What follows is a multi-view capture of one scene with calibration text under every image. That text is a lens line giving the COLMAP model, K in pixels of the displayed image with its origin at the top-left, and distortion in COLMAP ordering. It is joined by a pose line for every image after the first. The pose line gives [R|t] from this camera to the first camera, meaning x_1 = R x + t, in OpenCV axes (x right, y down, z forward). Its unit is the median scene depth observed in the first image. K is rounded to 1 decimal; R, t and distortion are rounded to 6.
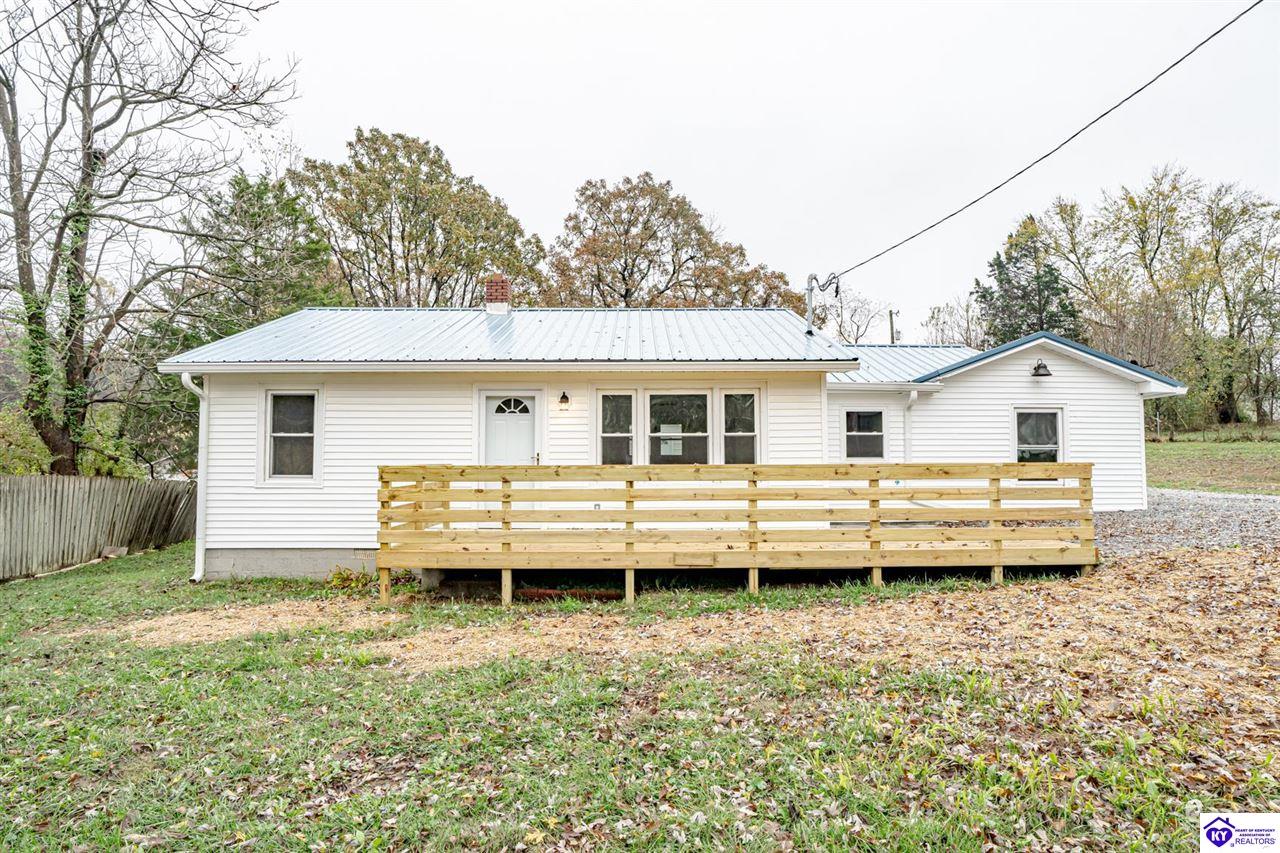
lens RADIAL K [[739.5, 0, 640.0], [0, 739.5, 426.5], [0, 0, 1]] dist [-0.058486, 0.032855]
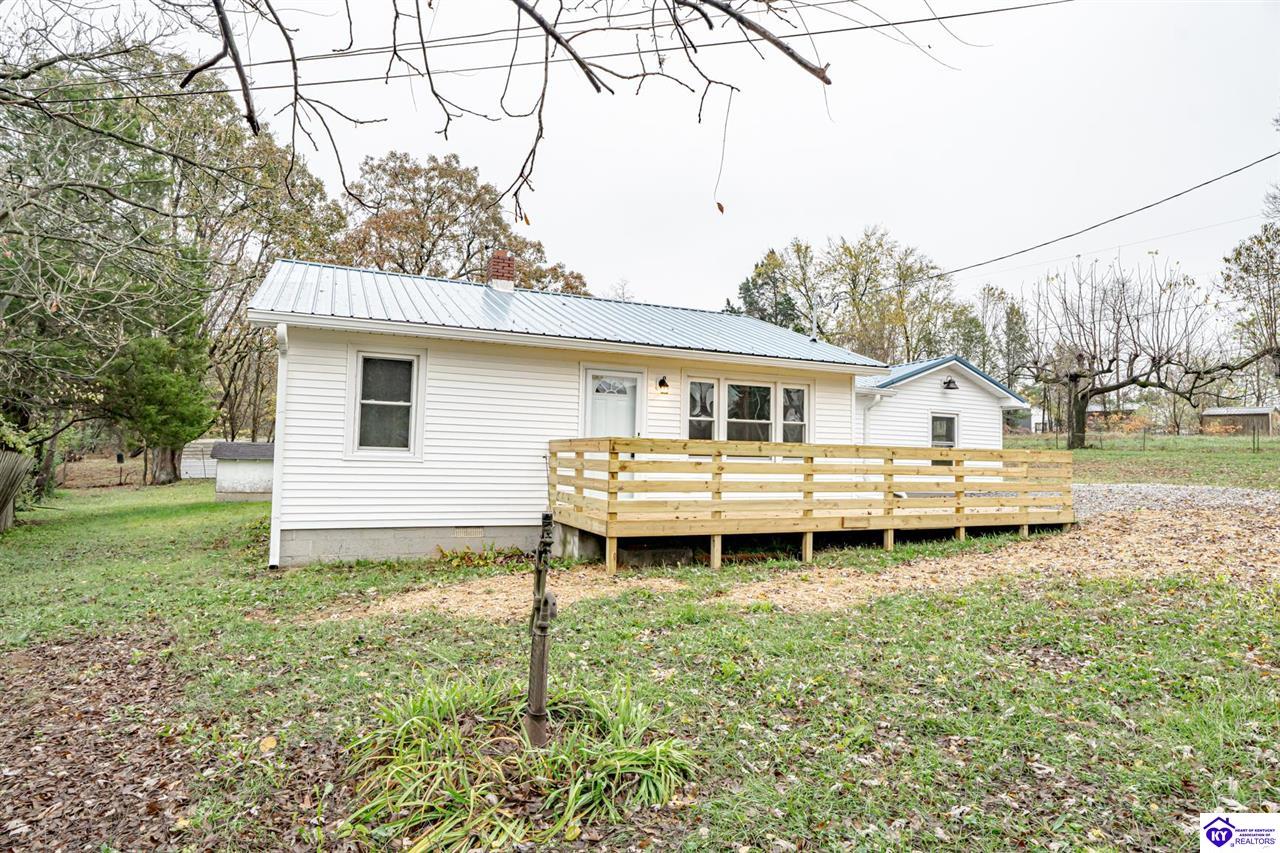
lens RADIAL K [[739.5, 0, 640.0], [0, 739.5, 426.5], [0, 0, 1]] dist [-0.058486, 0.032855]
pose [[0.908021, 0.040298, 0.416982, -0.567046], [-0.042393, 0.999092, -0.004240, 0.031172], [-0.416774, -0.013827, 0.908905, 0.036050]]
